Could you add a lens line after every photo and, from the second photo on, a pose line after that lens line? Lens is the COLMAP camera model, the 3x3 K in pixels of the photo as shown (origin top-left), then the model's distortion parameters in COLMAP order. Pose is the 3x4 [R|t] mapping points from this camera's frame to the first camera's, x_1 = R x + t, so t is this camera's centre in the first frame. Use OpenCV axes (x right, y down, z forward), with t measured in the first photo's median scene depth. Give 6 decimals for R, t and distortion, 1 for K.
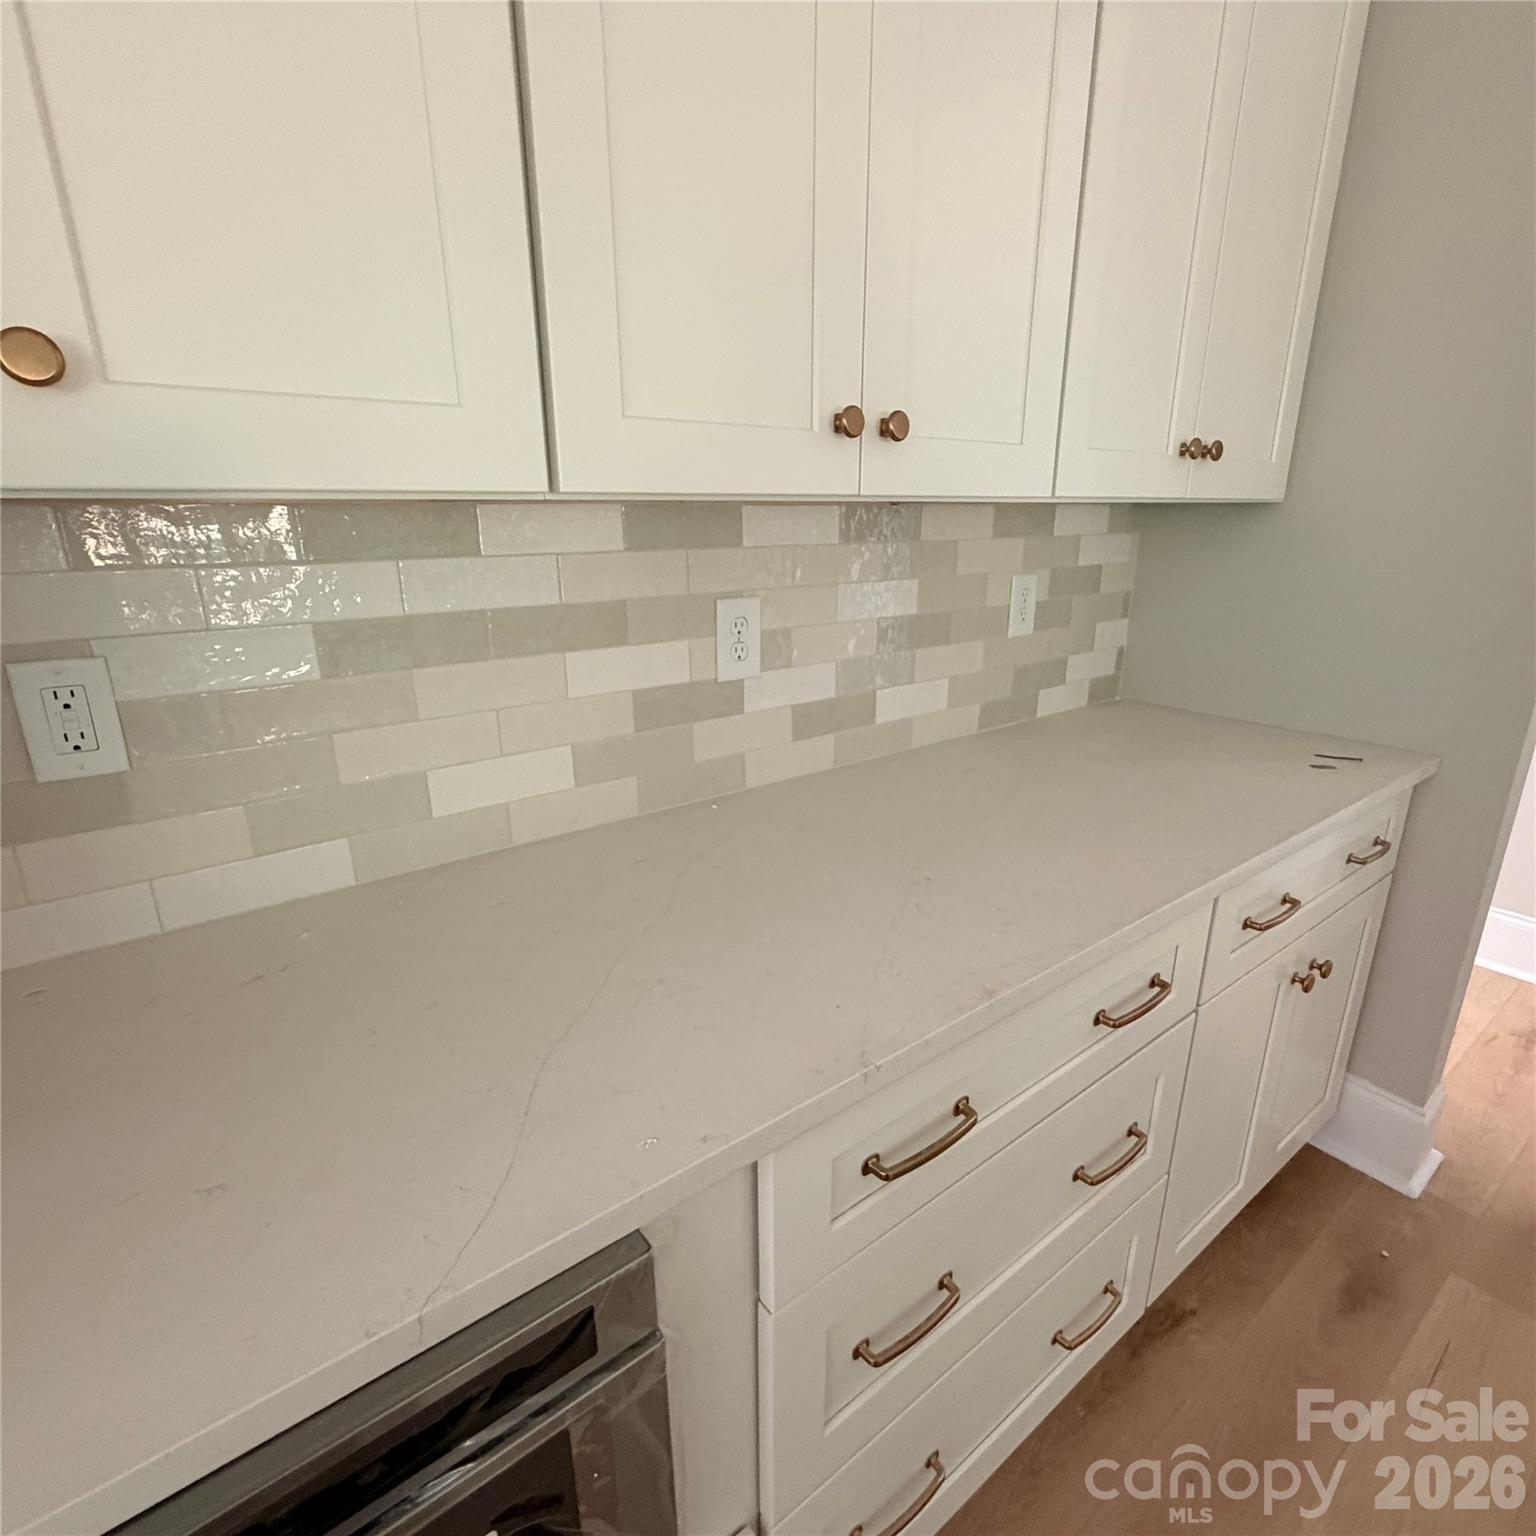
lens RADIAL K [[817.2, 0, 770.5], [0, 817.2, 764.3], [0, 0, 1]] dist [0.004651, -0.003239]
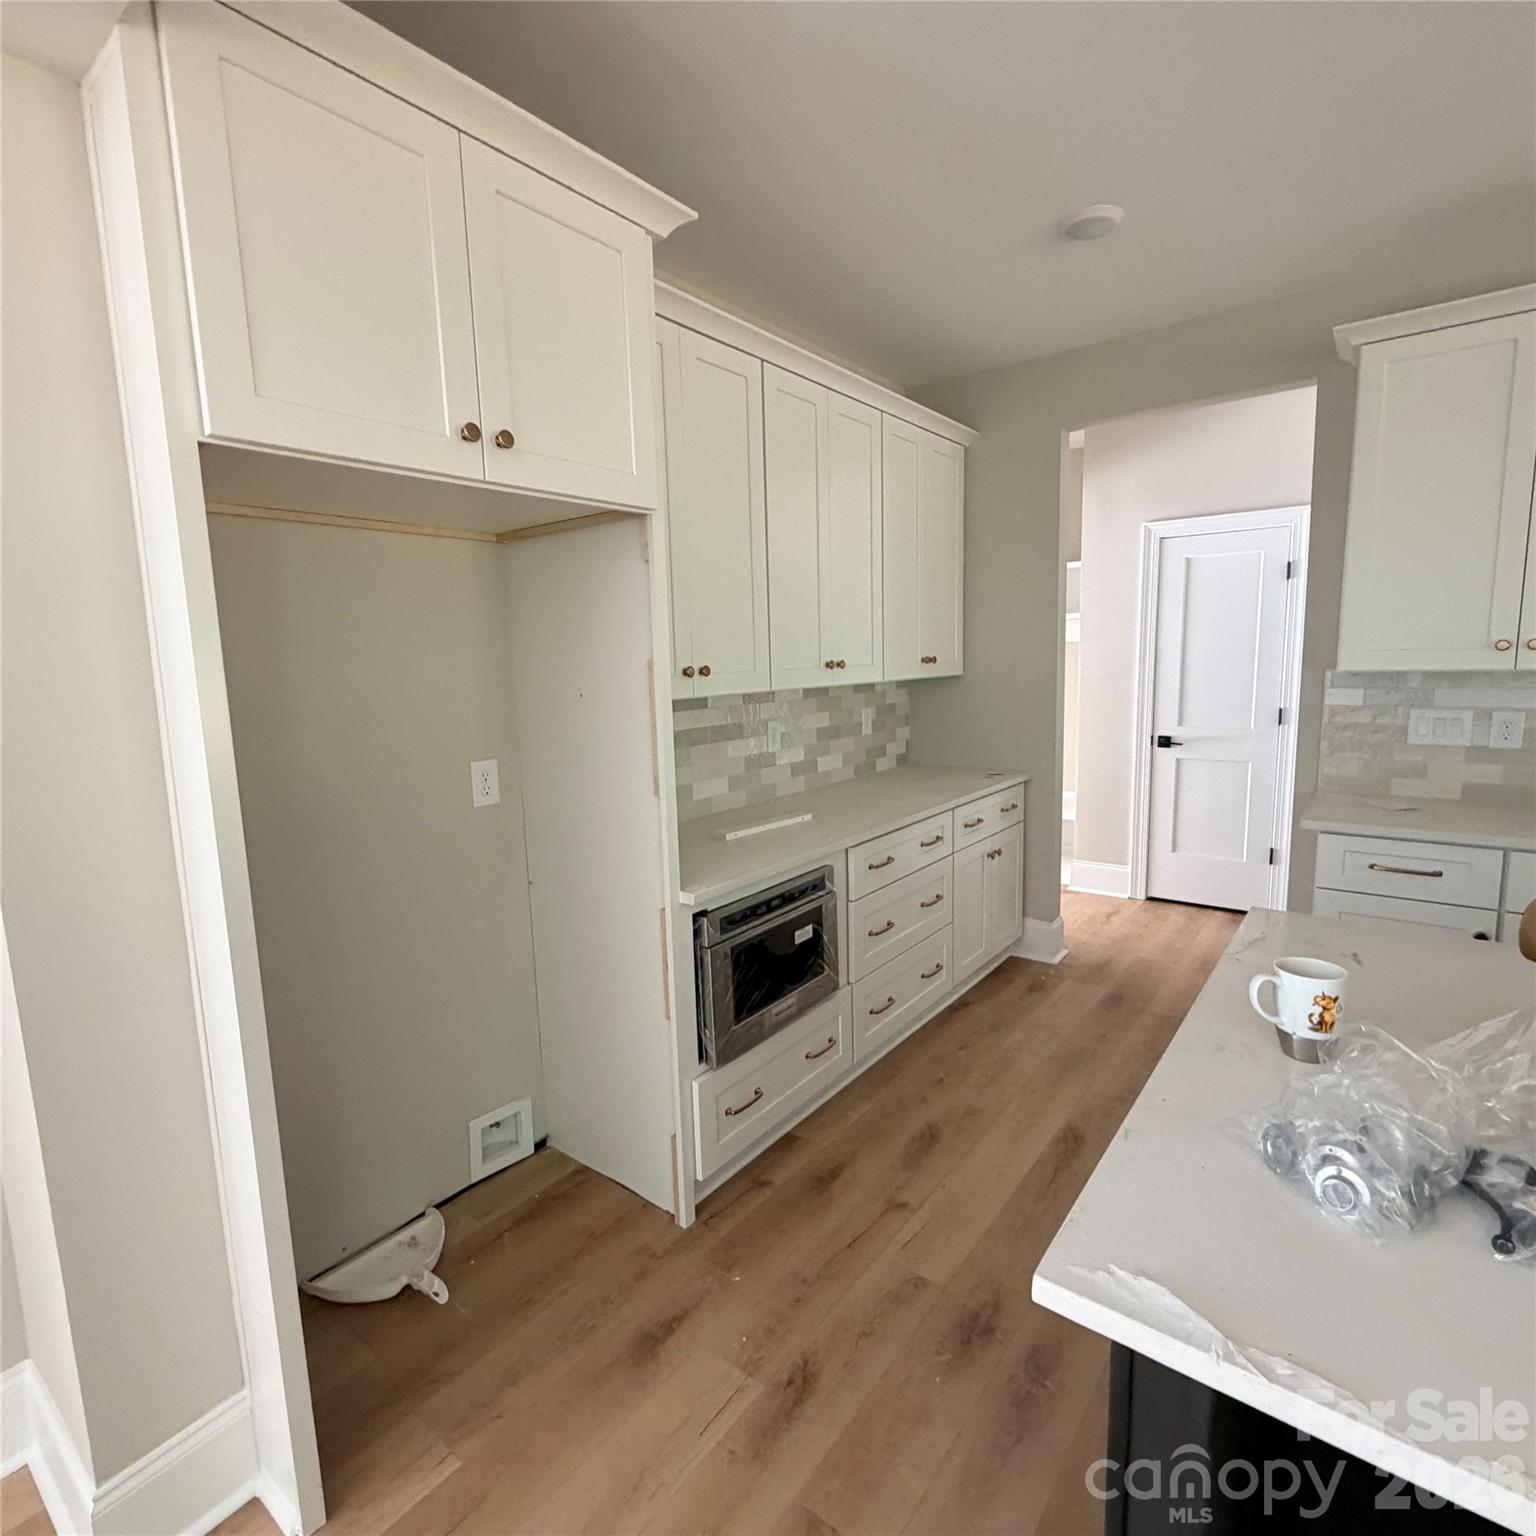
lens RADIAL K [[817.2, 0, 770.4], [0, 817.2, 769.4], [0, 0, 1]] dist [0.004651, -0.003239]
pose [[0.964683, -0.058987, 0.256723, -0.585940], [0.100600, 0.983231, -0.152107, 0.276635], [-0.243446, 0.172561, 0.954440, -1.171830]]
